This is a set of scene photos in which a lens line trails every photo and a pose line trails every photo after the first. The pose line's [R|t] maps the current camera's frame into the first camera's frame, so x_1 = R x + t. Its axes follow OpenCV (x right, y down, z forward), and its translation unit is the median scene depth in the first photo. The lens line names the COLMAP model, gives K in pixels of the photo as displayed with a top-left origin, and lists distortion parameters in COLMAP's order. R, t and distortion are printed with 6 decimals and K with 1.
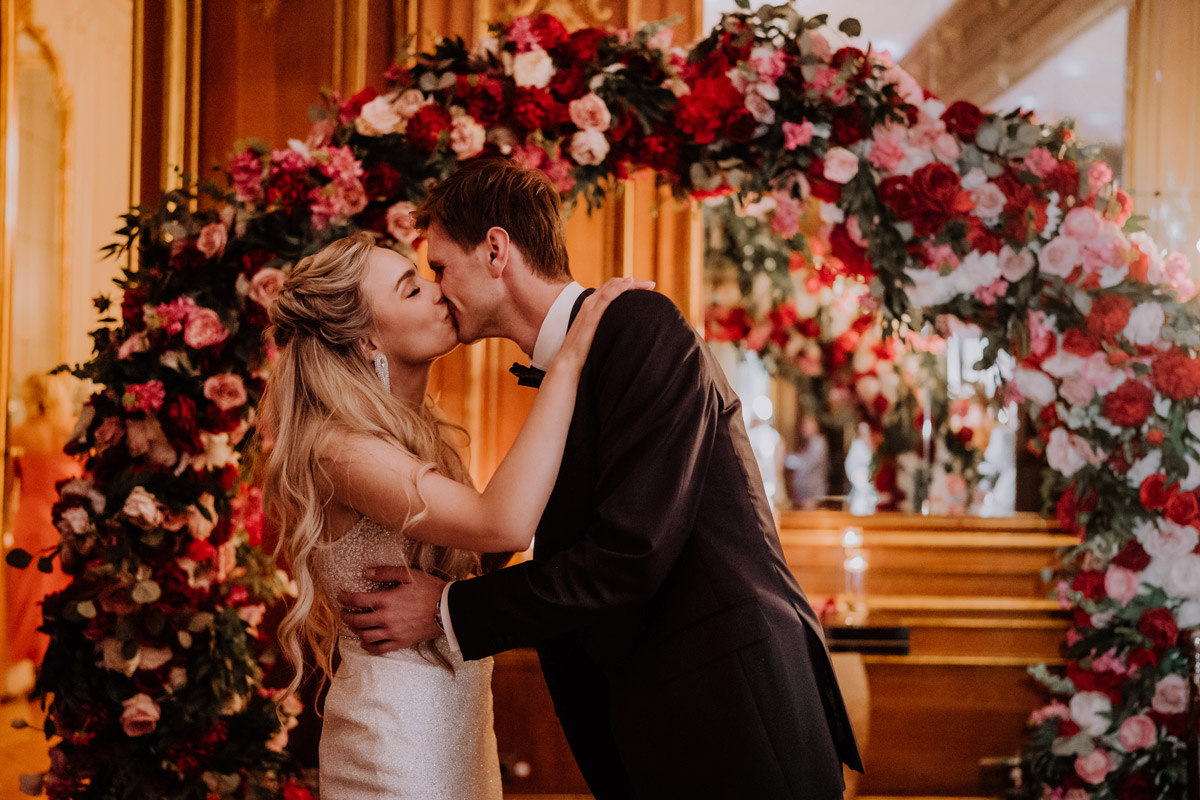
lens RADIAL K [[1169.6, 0, 600.0], [0, 1169.6, 400.0], [0, 0, 1]] dist [0.002519, 0.029488]
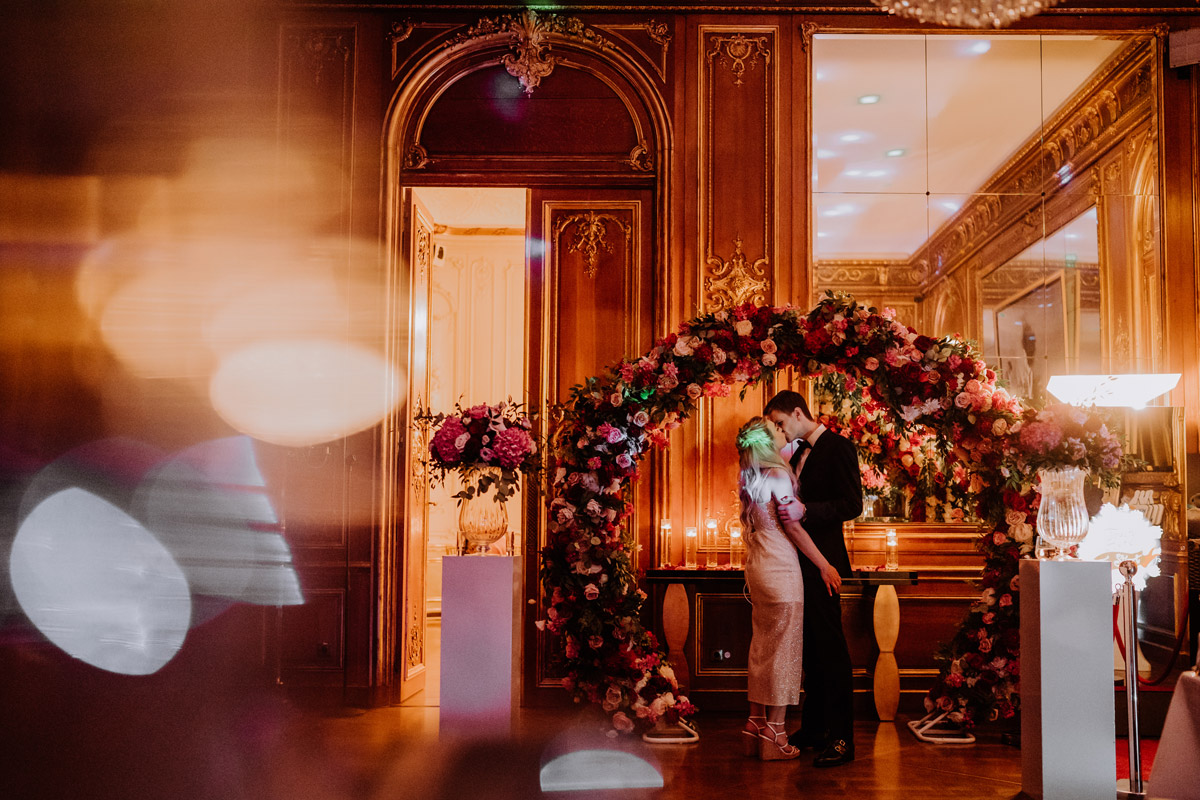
lens RADIAL K [[1262.6, 0, 637.6], [0, 1262.6, 422.5], [0, 0, 1]] dist [-0.035789, -0.002888]
pose [[0.998876, -0.016339, -0.044503, -0.165341], [0.013680, 0.998140, -0.059405, 0.069267], [0.045391, 0.058729, 0.997241, -1.624473]]
